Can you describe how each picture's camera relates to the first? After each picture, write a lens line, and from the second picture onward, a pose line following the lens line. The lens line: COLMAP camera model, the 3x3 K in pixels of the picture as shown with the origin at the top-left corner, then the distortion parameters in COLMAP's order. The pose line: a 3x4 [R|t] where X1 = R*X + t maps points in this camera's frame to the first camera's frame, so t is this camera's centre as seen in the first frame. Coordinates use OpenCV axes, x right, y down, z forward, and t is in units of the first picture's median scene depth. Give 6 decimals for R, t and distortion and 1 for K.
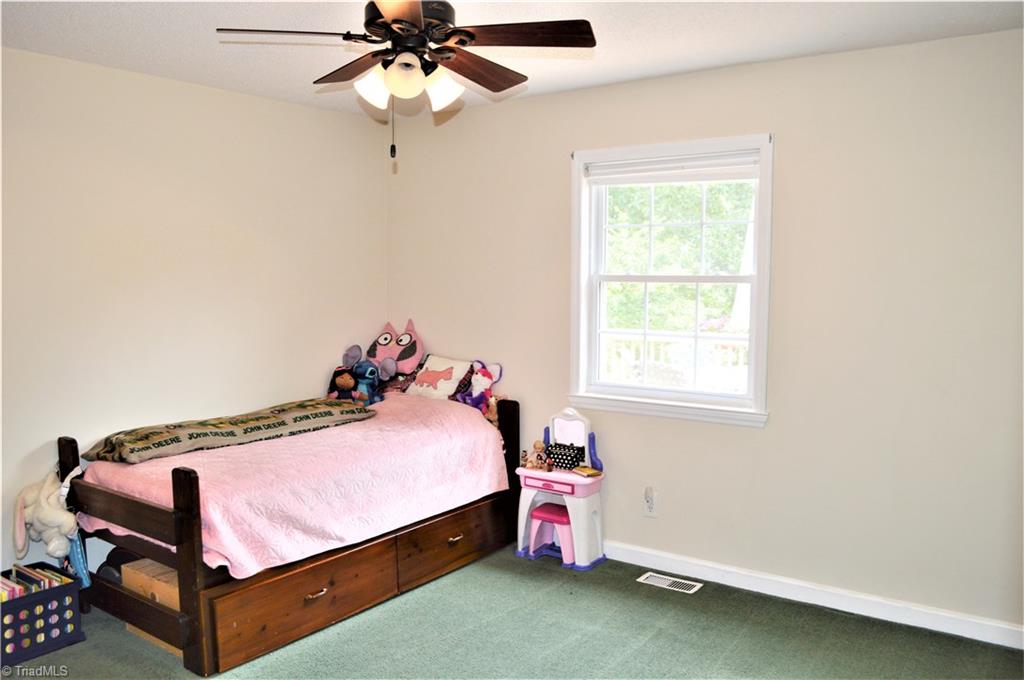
lens RADIAL K [[840.9, 0, 506.7], [0, 840.9, 352.2], [0, 0, 1]] dist [-0.080531, 0.010996]
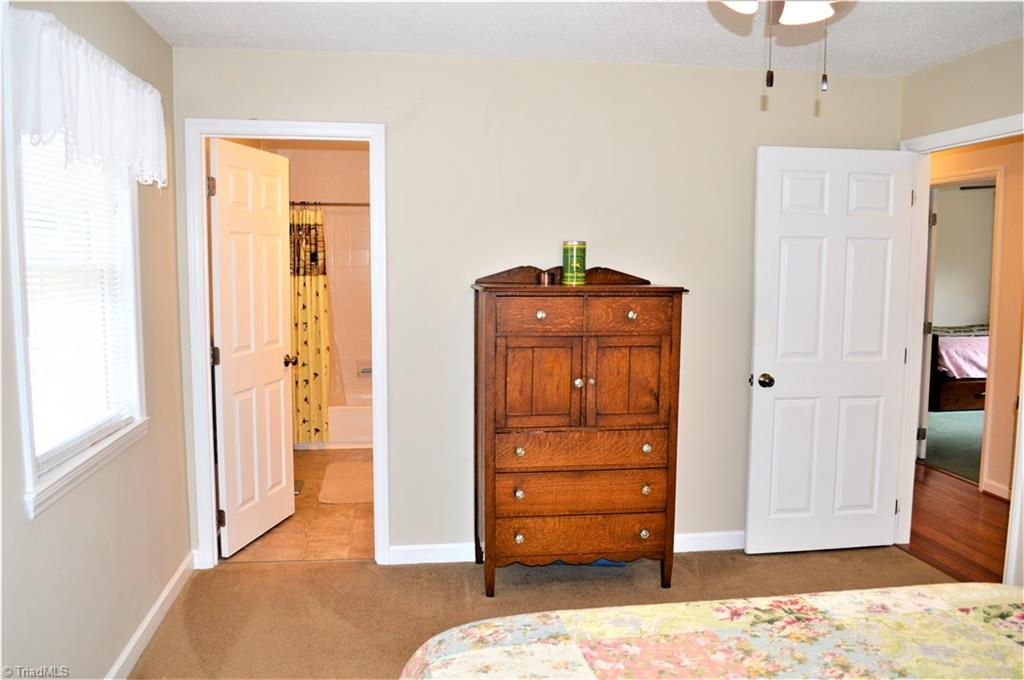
lens RADIAL K [[840.9, 0, 506.7], [0, 840.9, 352.2], [0, 0, 1]] dist [-0.080531, 0.010996]
pose [[0.712446, 0.076061, -0.697592, 0.453471], [-0.068636, 0.996895, 0.038598, 0.171590], [0.698362, 0.020381, 0.715455, -1.716210]]
